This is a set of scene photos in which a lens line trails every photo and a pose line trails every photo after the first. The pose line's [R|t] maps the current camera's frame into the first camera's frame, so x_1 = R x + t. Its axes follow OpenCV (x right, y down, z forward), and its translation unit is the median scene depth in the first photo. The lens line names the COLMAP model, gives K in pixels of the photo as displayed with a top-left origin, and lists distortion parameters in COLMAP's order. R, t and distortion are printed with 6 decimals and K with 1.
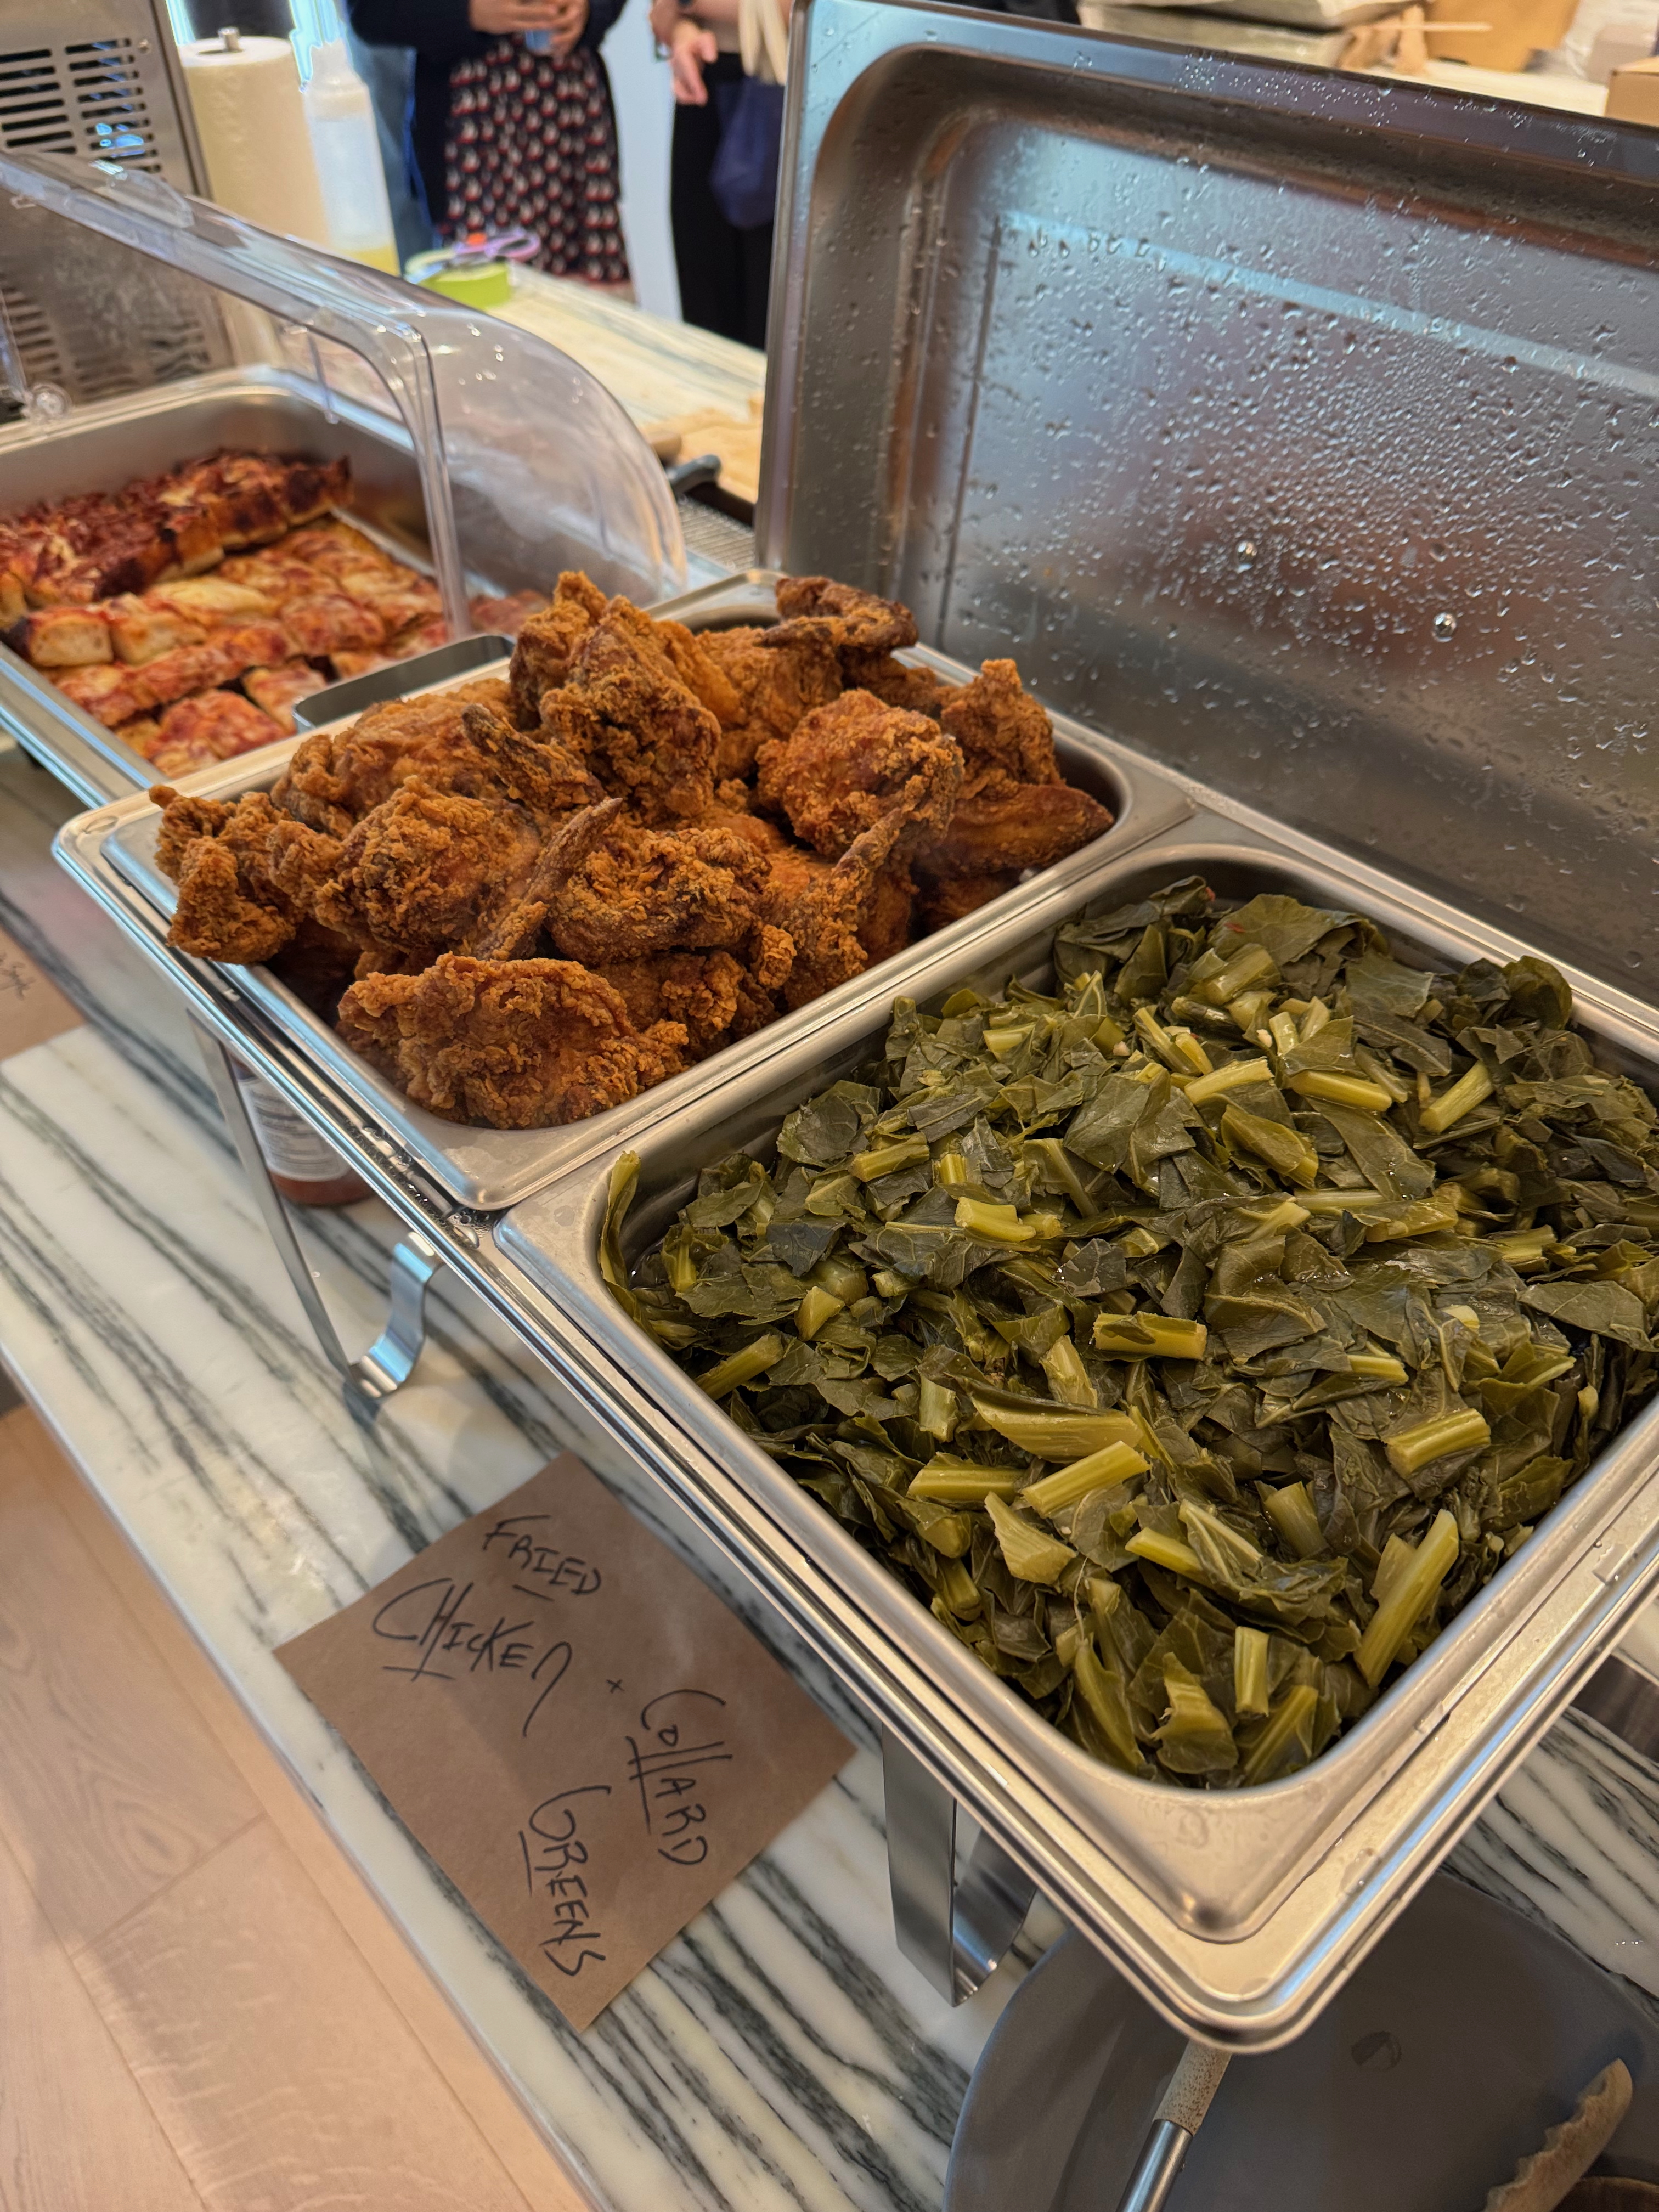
lens RADIAL K [[1654.4, 0, 918.0], [0, 1654.4, 1101.4], [0, 0, 1]] dist [0.001574, 0.045099]
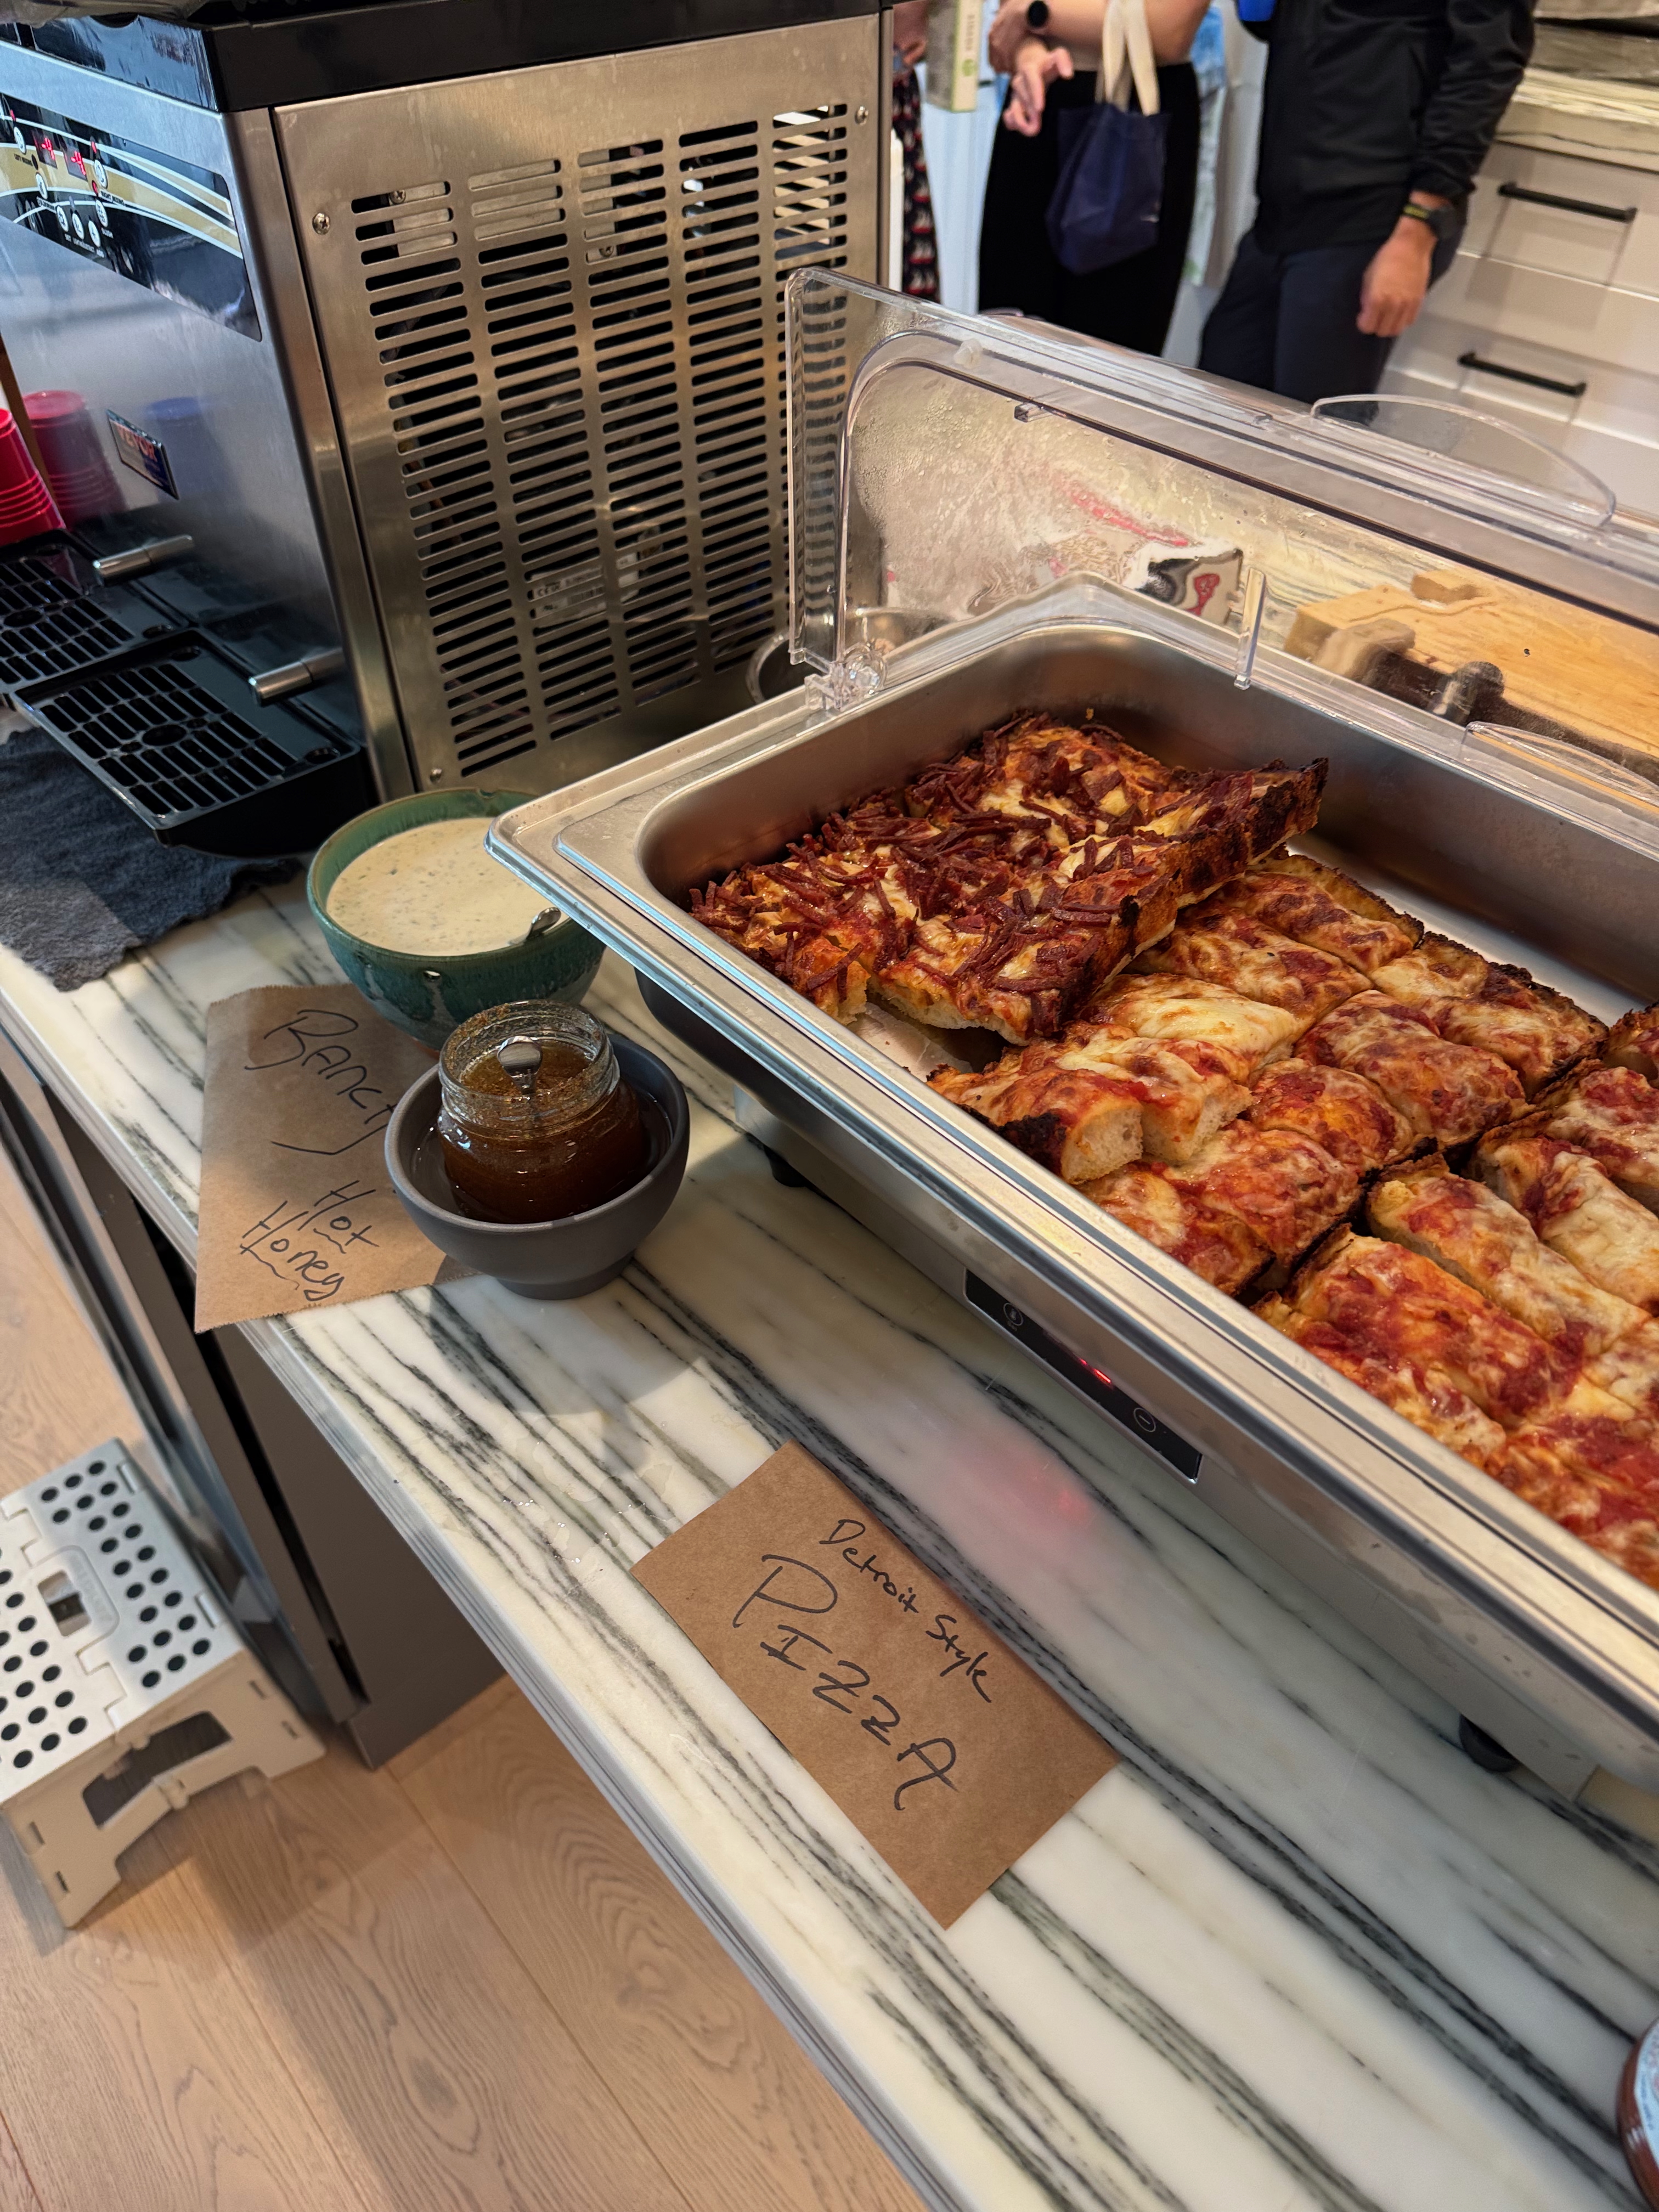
lens RADIAL K [[1602.9, 0, 829.5], [0, 1602.9, 1106.0], [0, 0, 1]] dist [0.001279, -0.001517]
pose [[0.999356, 0.016085, -0.032078, -0.538142], [-0.015291, 0.999575, 0.024832, -0.275802], [0.032464, -0.024325, 0.999177, 0.369731]]
